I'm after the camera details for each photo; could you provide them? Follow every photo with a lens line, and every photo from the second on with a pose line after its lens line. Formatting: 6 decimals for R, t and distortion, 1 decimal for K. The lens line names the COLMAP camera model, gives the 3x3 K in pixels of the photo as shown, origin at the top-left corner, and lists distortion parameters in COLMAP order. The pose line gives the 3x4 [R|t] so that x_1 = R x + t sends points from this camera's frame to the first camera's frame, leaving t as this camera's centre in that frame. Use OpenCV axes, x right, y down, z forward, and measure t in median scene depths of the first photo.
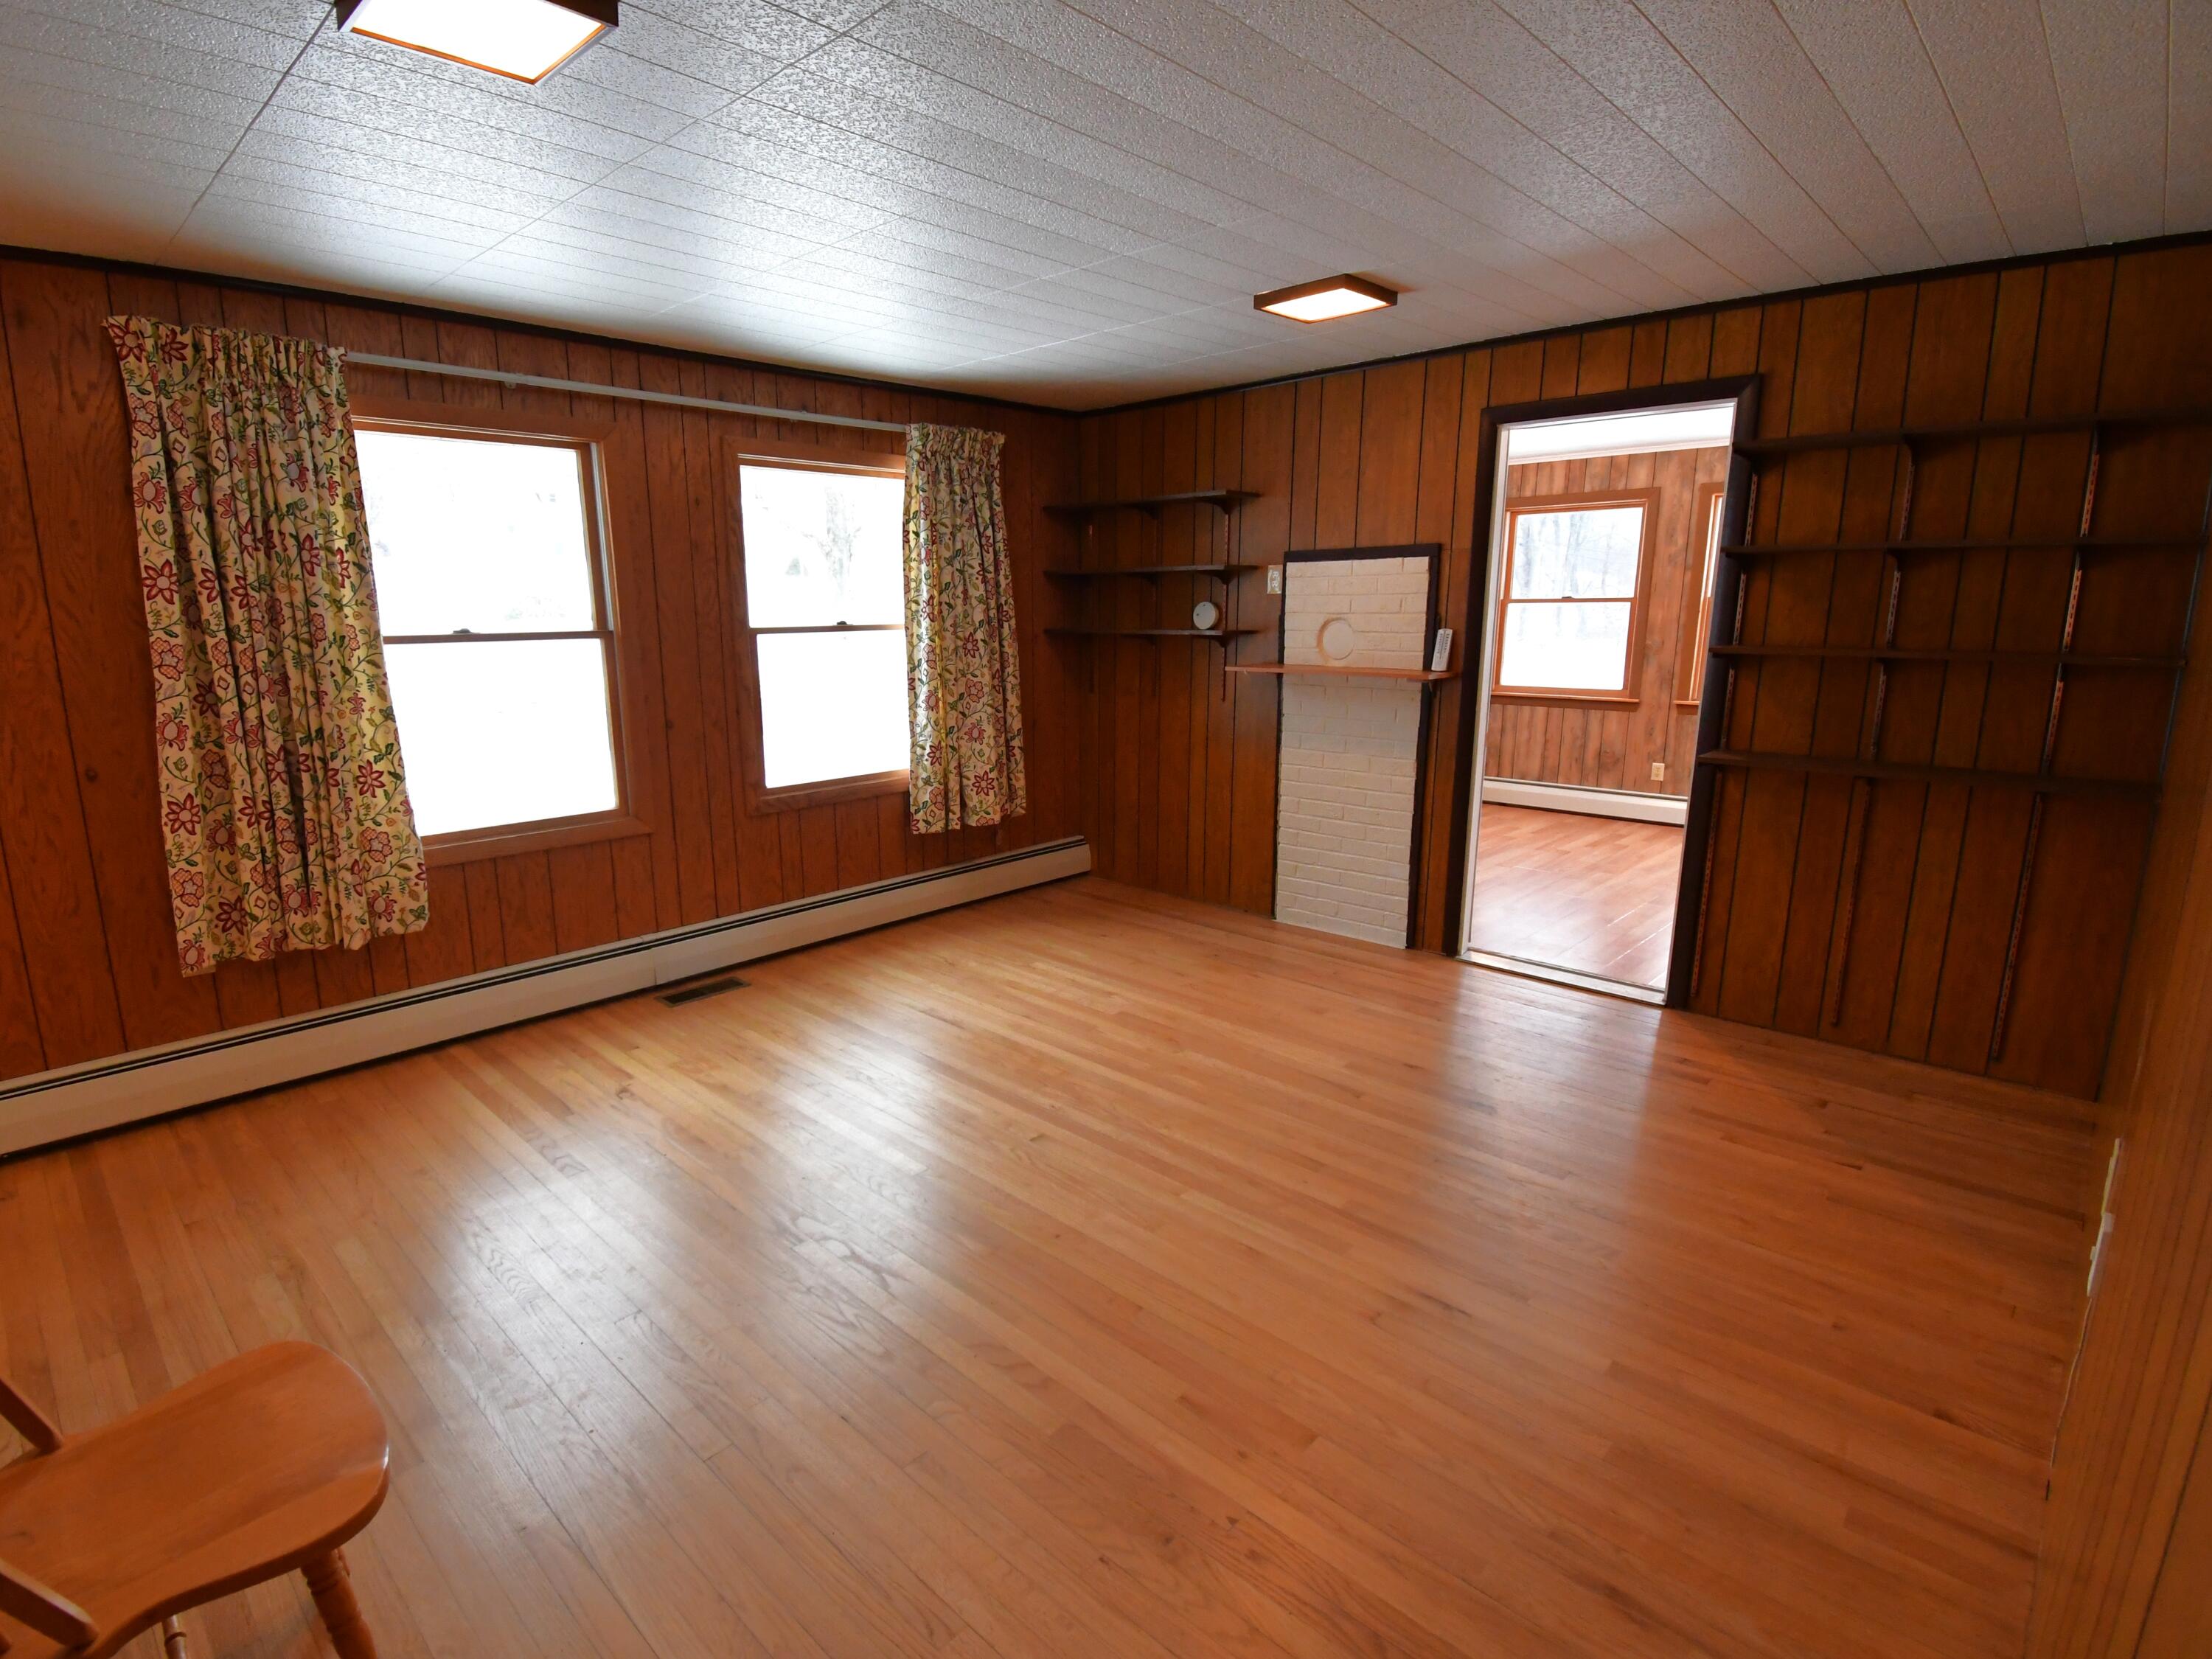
lens RADIAL K [[1091.2, 0, 1093.5], [0, 1091.2, 839.5], [0, 0, 1]] dist [0.020097, -0.000155]
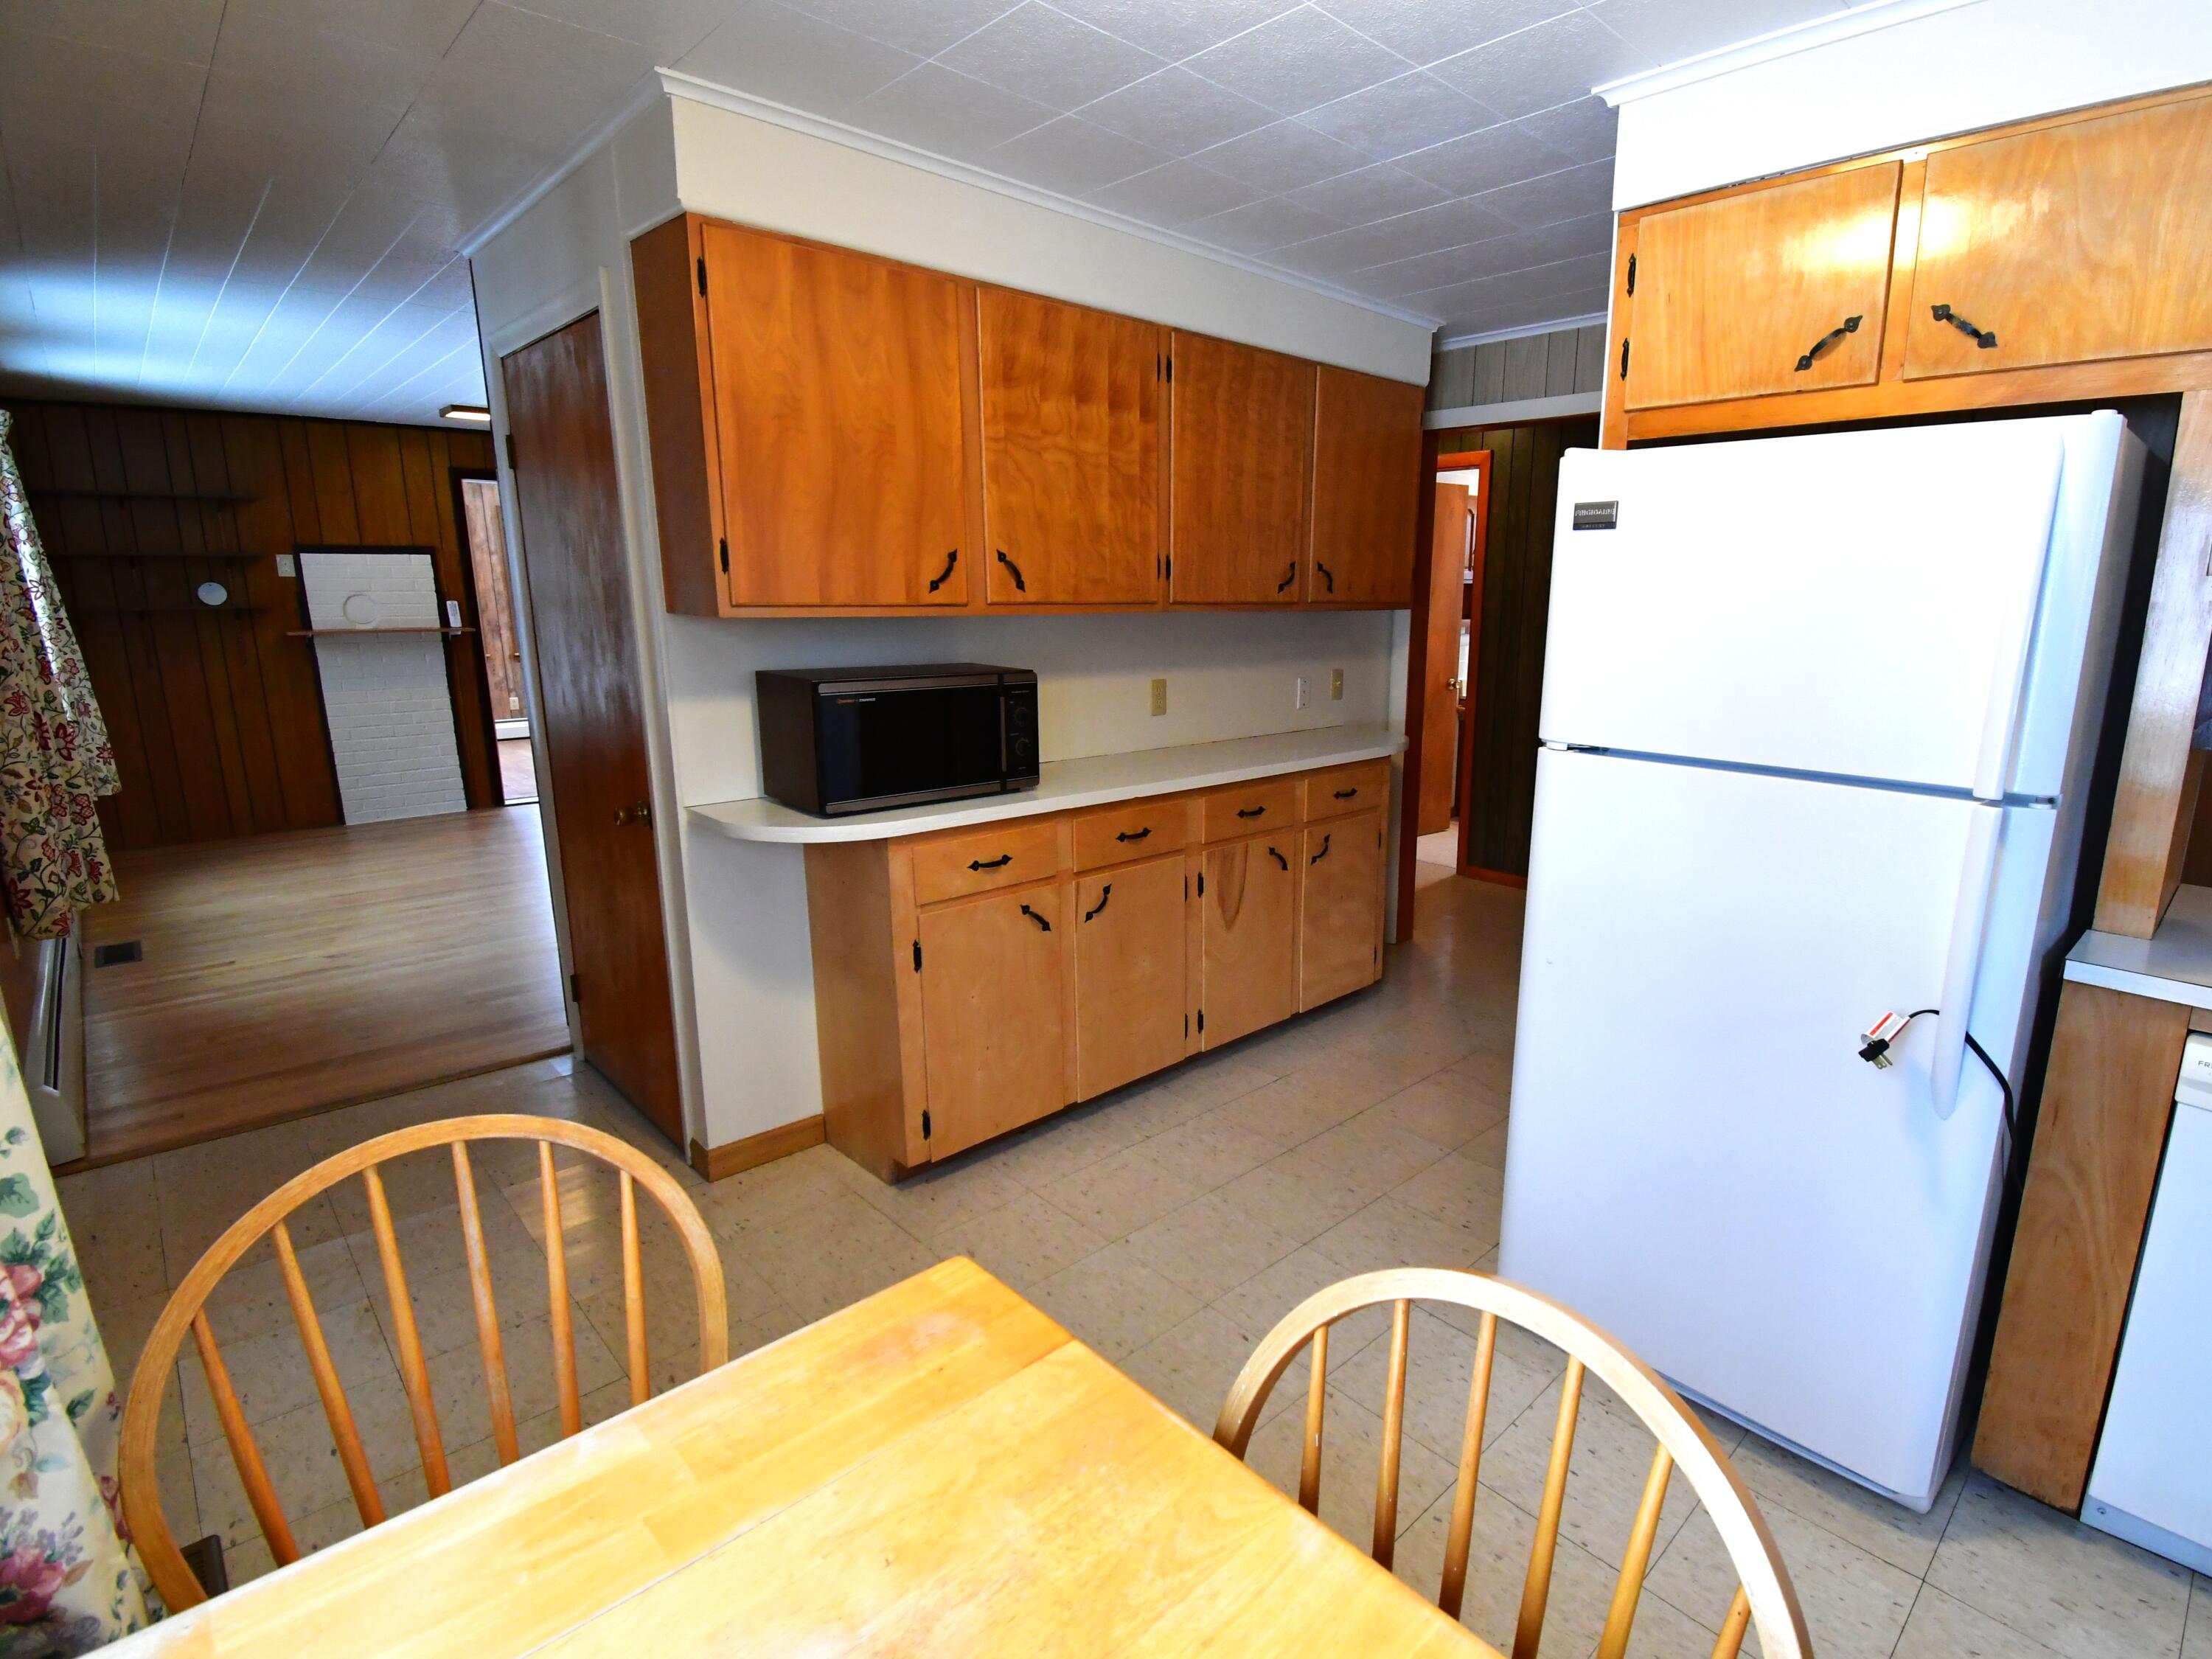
lens RADIAL K [[1091.2, 0, 1120.0], [0, 1091.2, 832.3], [0, 0, 1]] dist [0.020097, -0.000155]
pose [[0.098496, -0.222221, 0.970008, -1.055700], [0.211638, 0.957127, 0.197780, 0.016837], [-0.972372, 0.185810, 0.141304, -0.093038]]
